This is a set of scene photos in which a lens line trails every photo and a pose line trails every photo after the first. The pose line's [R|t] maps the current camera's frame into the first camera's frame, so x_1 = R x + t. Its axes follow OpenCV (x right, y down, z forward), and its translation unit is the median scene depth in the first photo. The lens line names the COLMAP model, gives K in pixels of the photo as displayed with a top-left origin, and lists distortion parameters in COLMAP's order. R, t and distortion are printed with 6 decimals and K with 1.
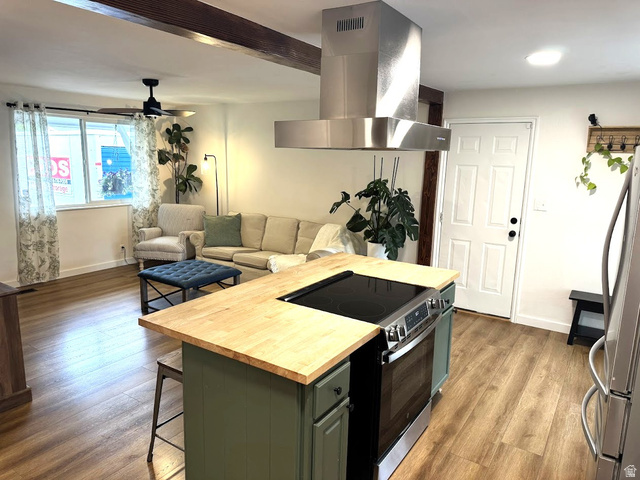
lens RADIAL K [[441.4, 0, 320.0], [0, 441.4, 240.0], [0, 0, 1]] dist [0.021138, -0.003359]
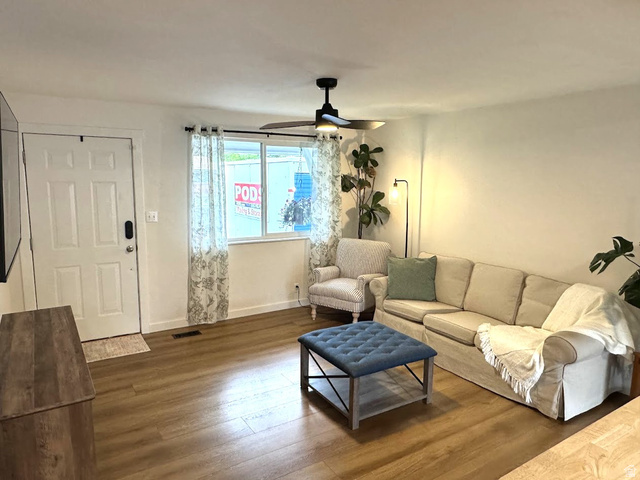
lens RADIAL K [[441.4, 0, 320.0], [0, 441.4, 240.0], [0, 0, 1]] dist [0.021138, -0.003359]
pose [[0.911882, 0.040990, -0.408401, -0.057632], [-0.063597, 0.997095, -0.041925, -0.046051], [0.405496, 0.064203, 0.911839, 0.244074]]
